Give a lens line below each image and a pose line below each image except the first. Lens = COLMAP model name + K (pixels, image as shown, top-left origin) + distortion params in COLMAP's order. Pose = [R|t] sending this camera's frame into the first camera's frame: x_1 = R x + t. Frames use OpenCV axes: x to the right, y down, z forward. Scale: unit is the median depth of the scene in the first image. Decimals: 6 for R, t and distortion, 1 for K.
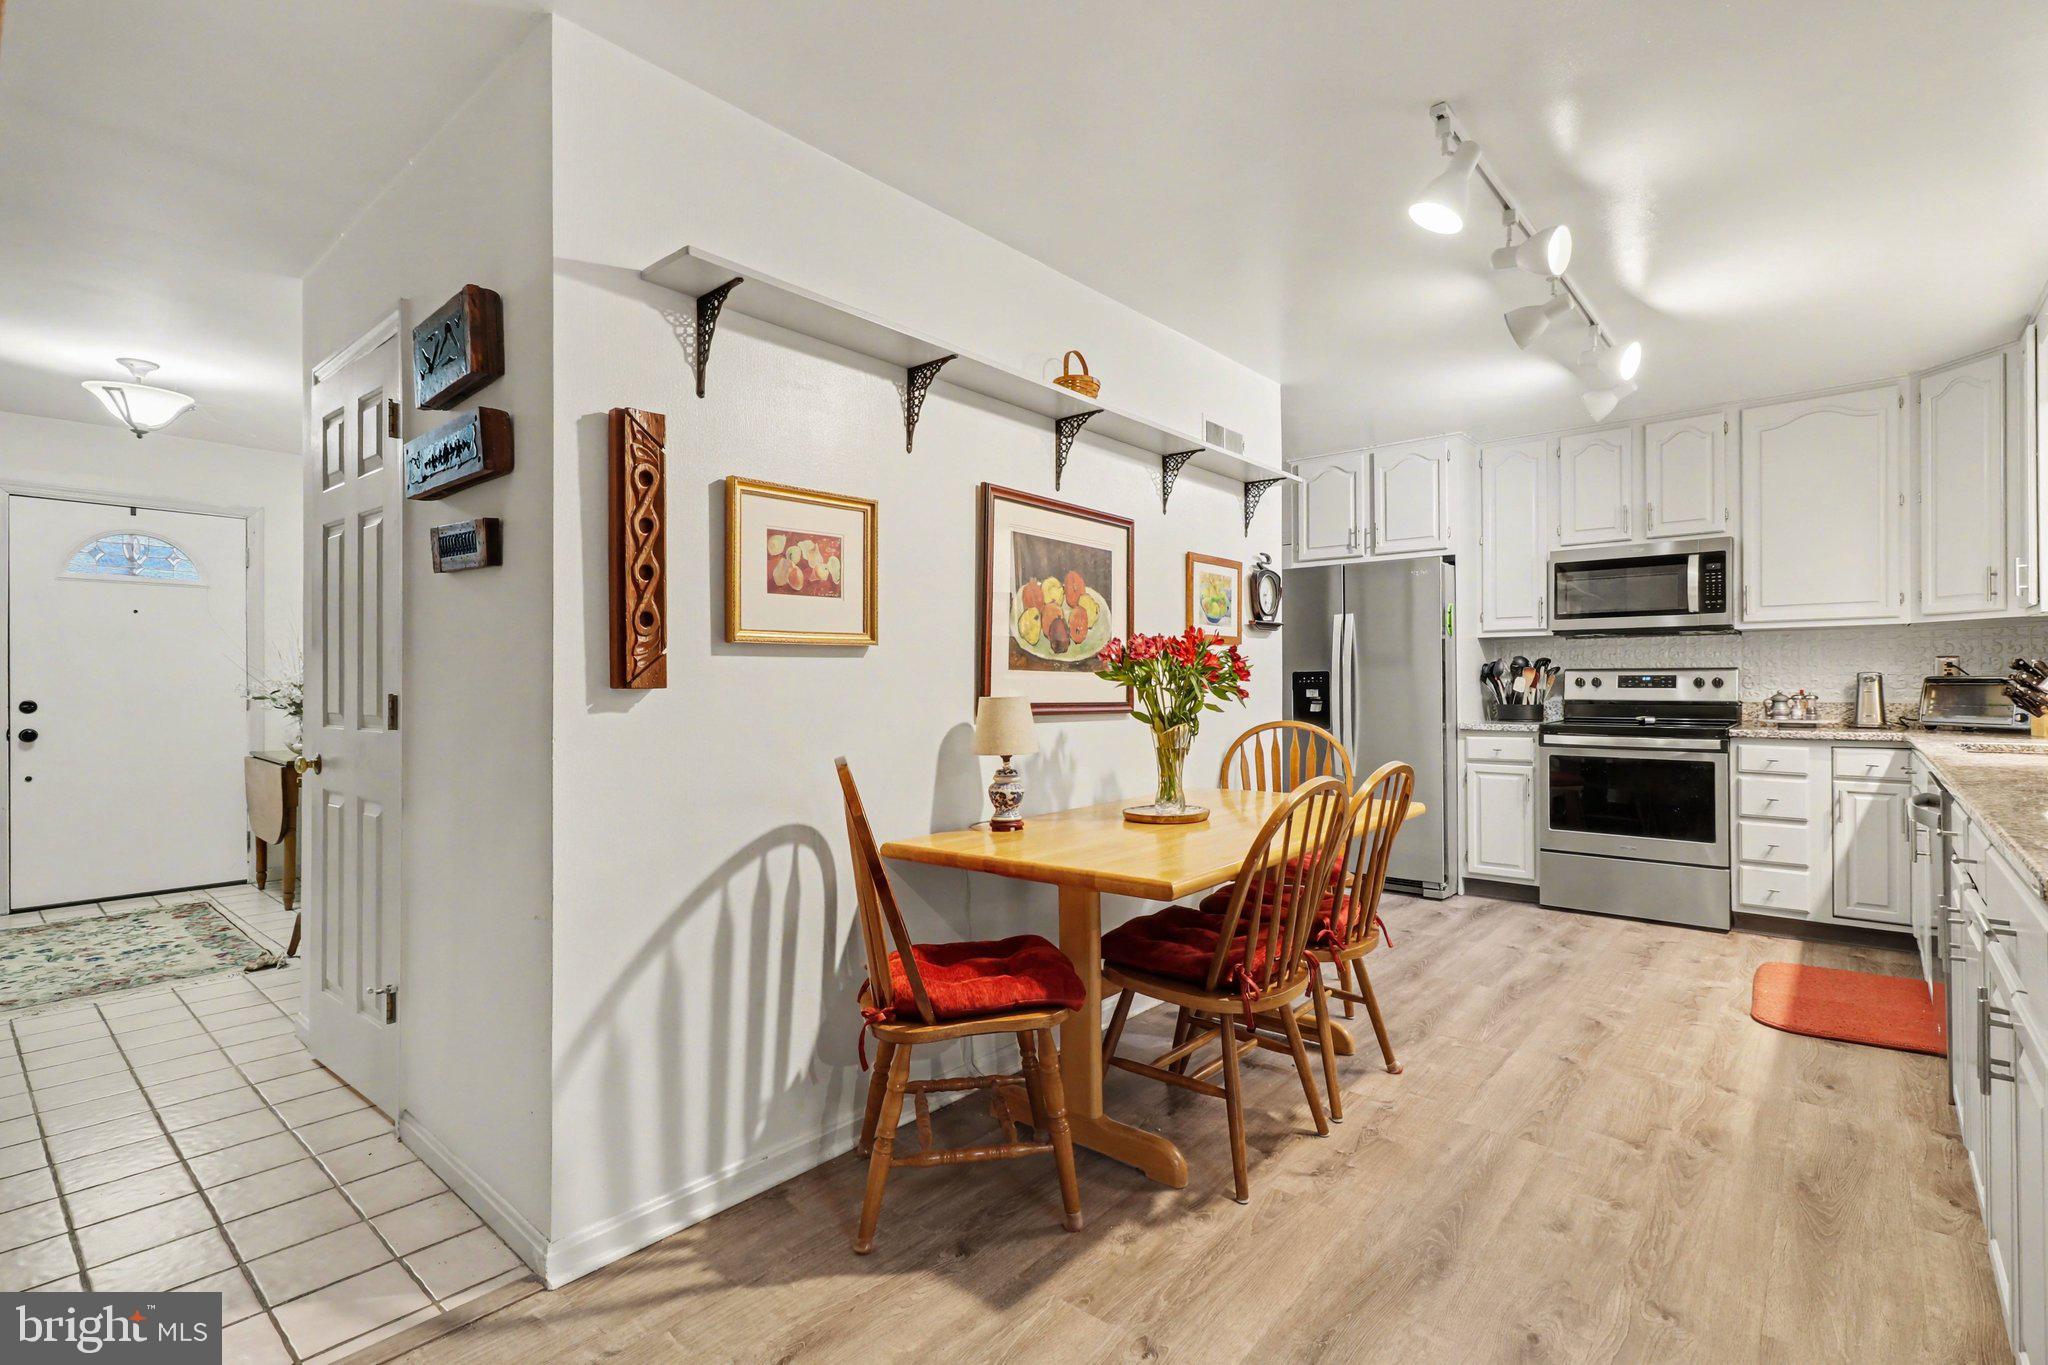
lens RADIAL K [[970.9, 0, 1026.3], [0, 970.9, 693.7], [0, 0, 1]] dist [-0.009799, 0.004965]
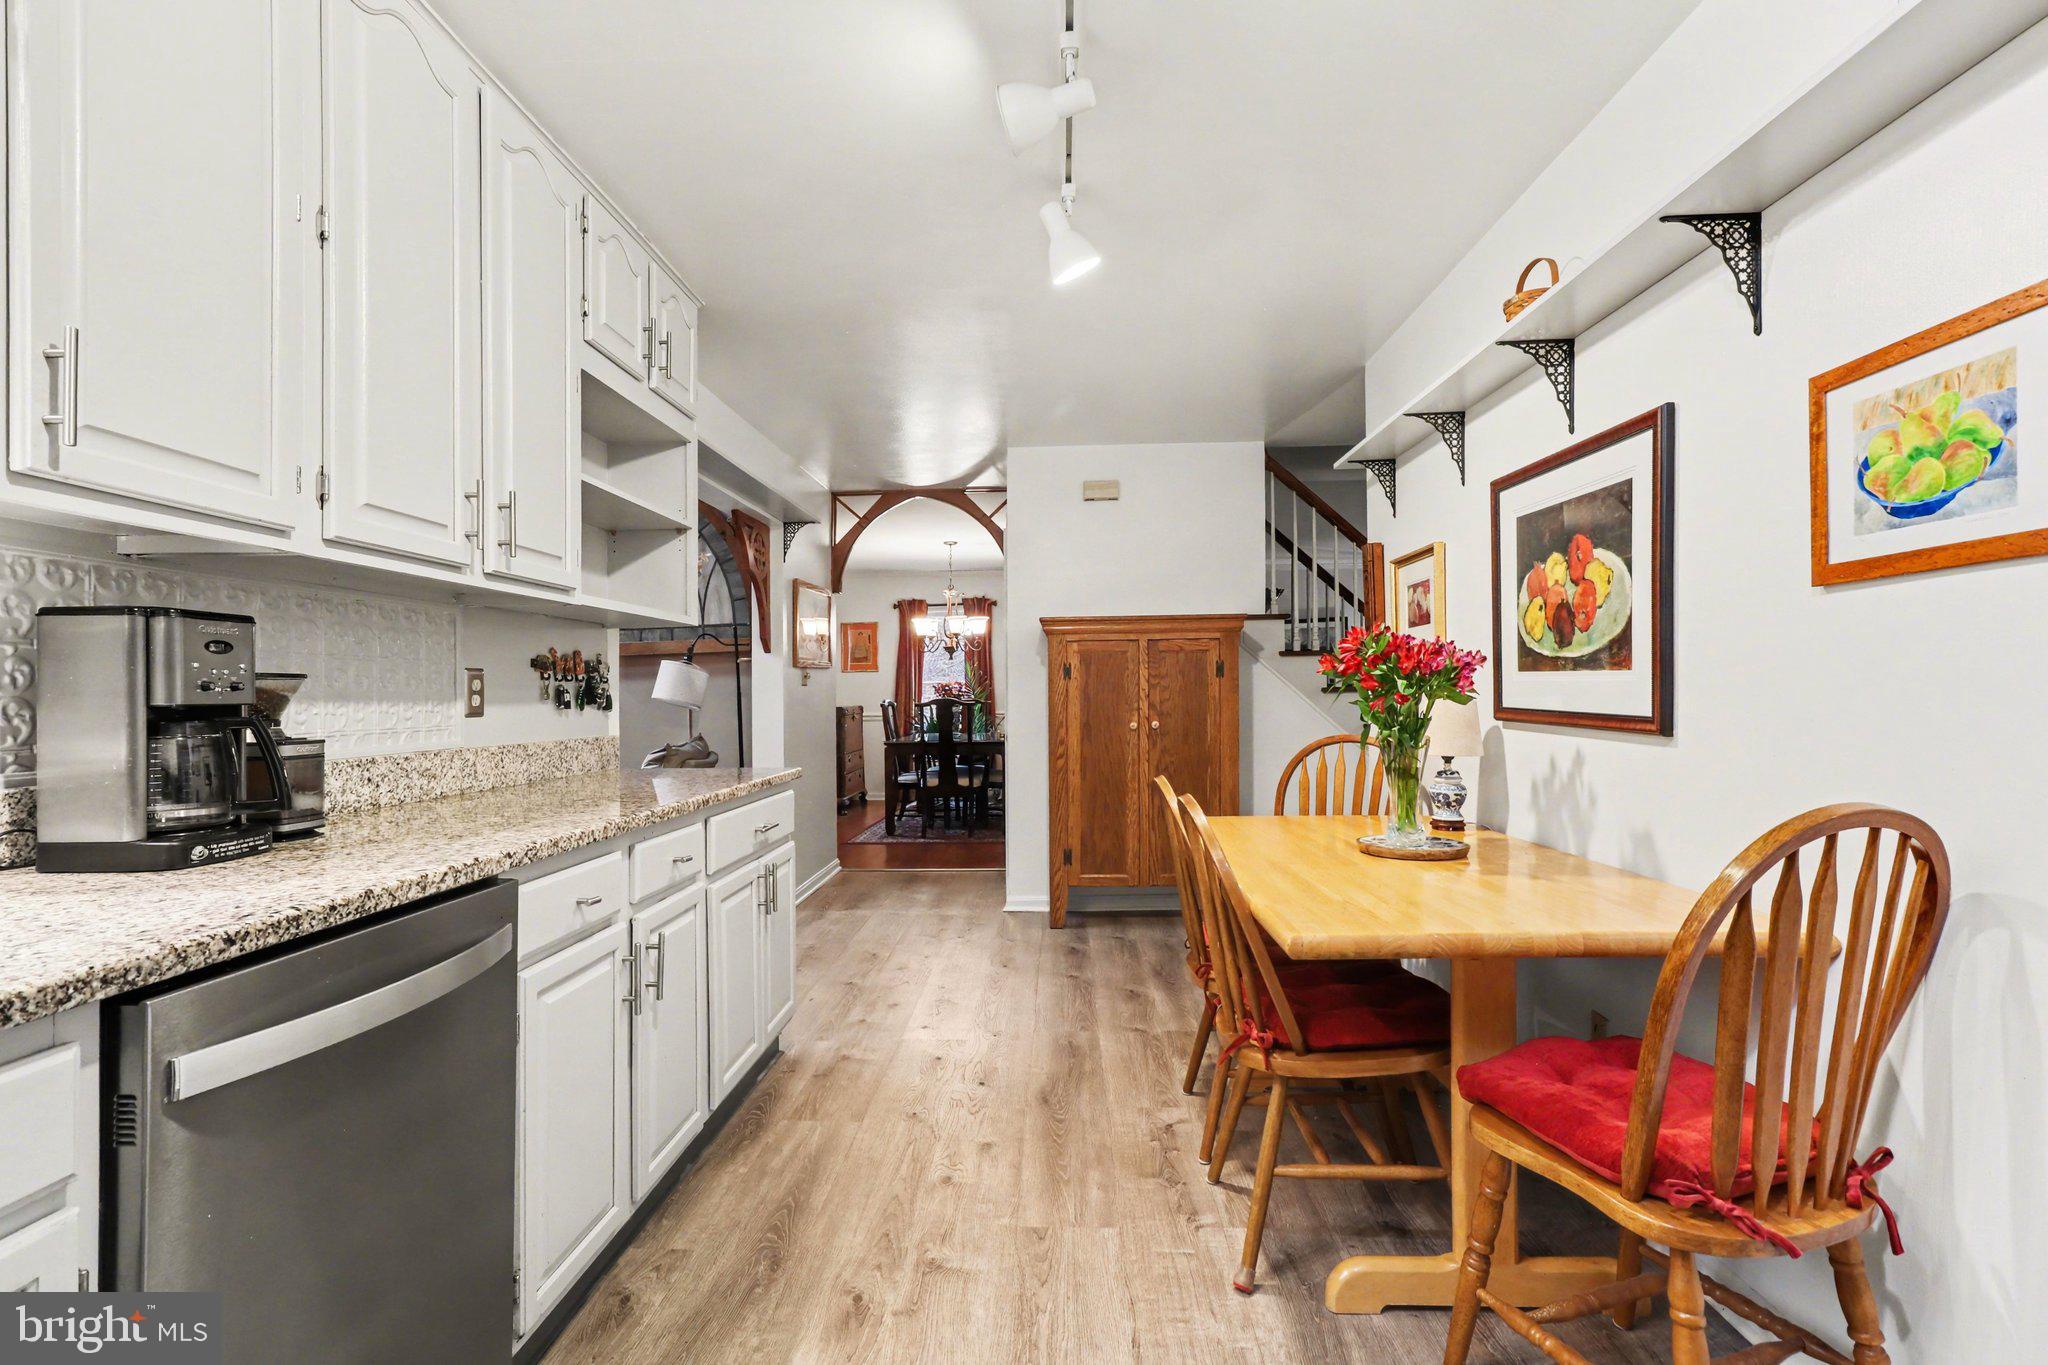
lens RADIAL K [[970.9, 0, 1020.5], [0, 970.9, 684.5], [0, 0, 1]] dist [-0.009799, 0.004965]
pose [[-0.784664, 0.009563, -0.619847, 0.587966], [0.010382, 0.999943, 0.002285, -0.012968], [0.619834, -0.004643, -0.784719, 0.924067]]
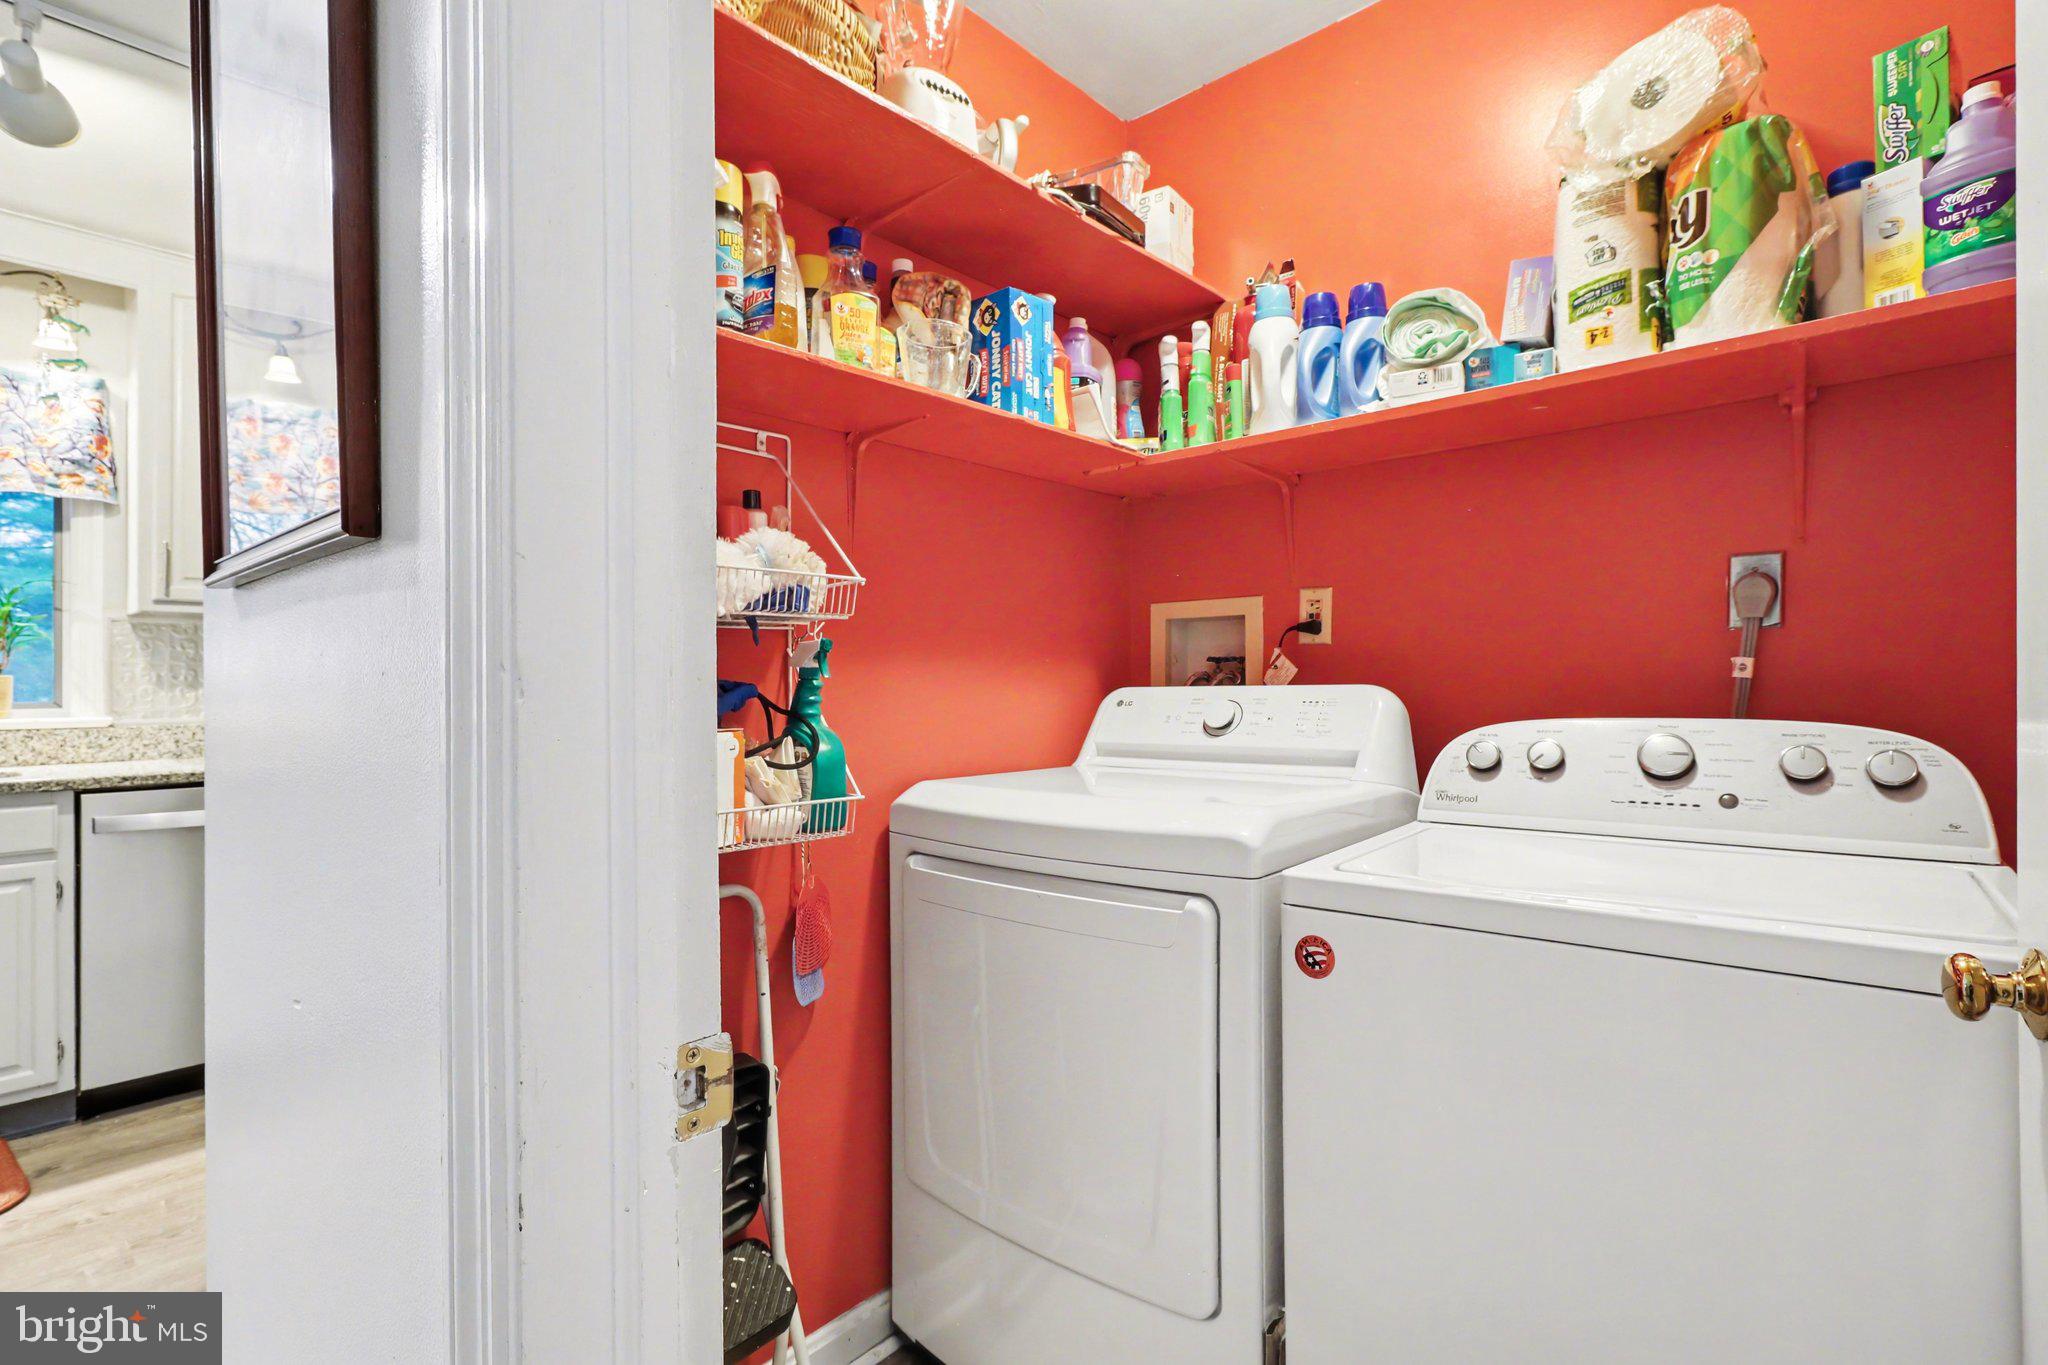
lens RADIAL K [[970.9, 0, 1022.2], [0, 970.9, 691.8], [0, 0, 1]] dist [-0.009799, 0.004965]
pose [[-0.999894, 0.011540, 0.008844, 0.041963], [0.011720, 0.999719, 0.020593, -0.014116], [-0.008604, 0.020695, -0.999749, 1.218015]]
